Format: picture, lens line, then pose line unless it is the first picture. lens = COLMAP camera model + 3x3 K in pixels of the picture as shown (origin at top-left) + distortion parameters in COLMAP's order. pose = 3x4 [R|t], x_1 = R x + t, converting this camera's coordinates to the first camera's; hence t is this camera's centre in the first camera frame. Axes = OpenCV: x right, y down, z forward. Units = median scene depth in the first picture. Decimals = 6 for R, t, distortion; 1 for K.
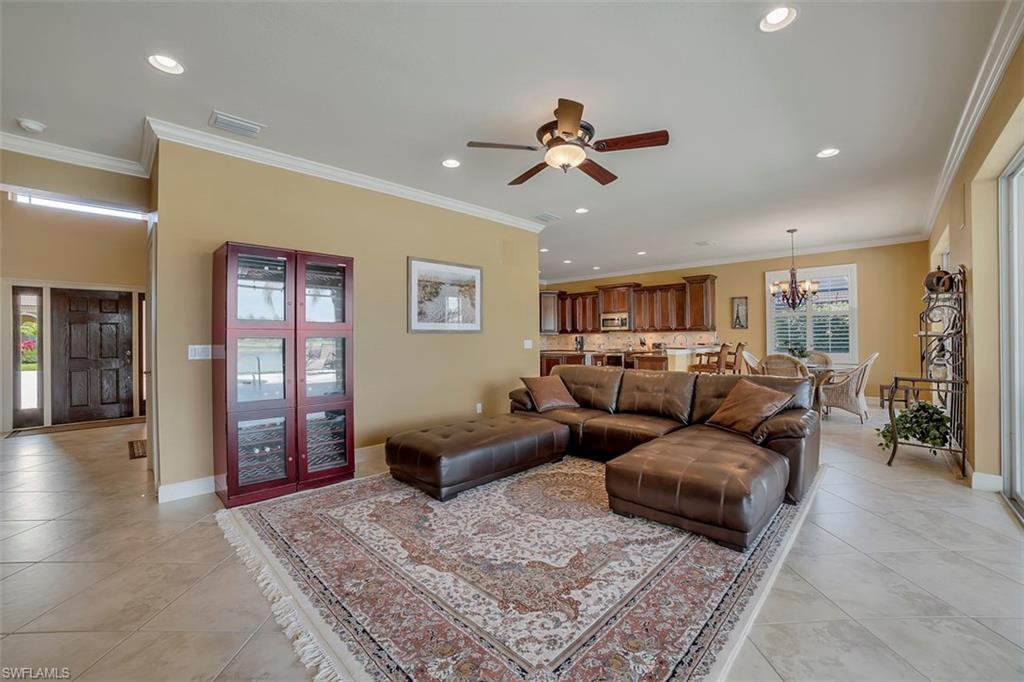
lens RADIAL K [[422.6, 0, 511.0], [0, 422.6, 336.8], [0, 0, 1]] dist [-0.111622, 0.037827]
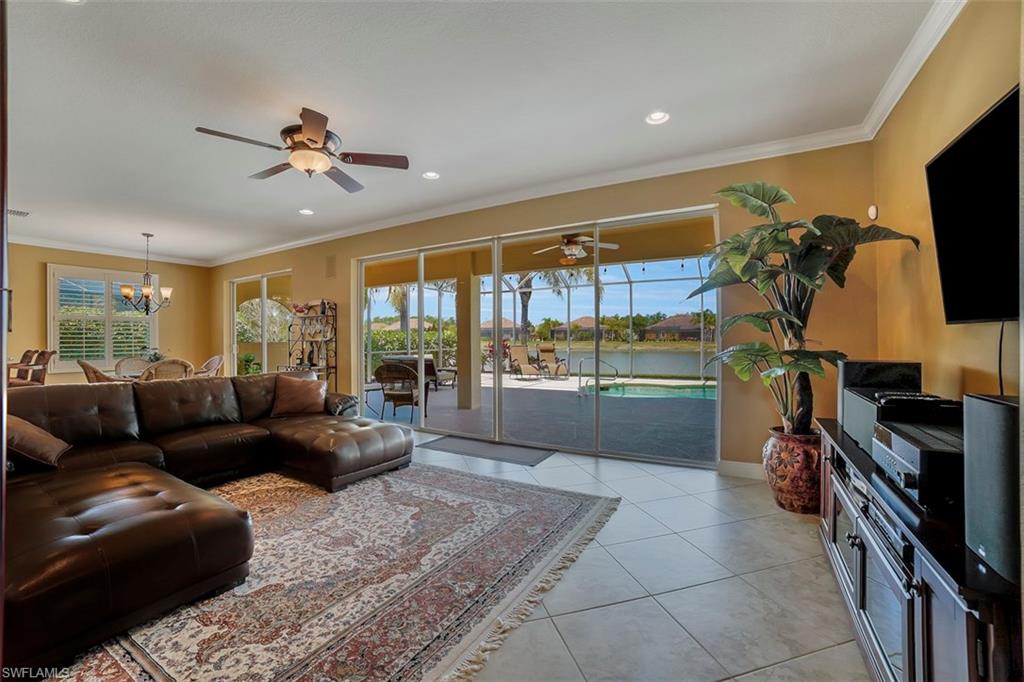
lens RADIAL K [[422.6, 0, 511.0], [0, 422.6, 336.8], [0, 0, 1]] dist [-0.111622, 0.037827]
pose [[-0.256148, 0.012999, 0.966550, -1.111585], [0.004362, 0.999915, -0.012291, 0.007494], [-0.966628, 0.001068, -0.256183, 0.910321]]
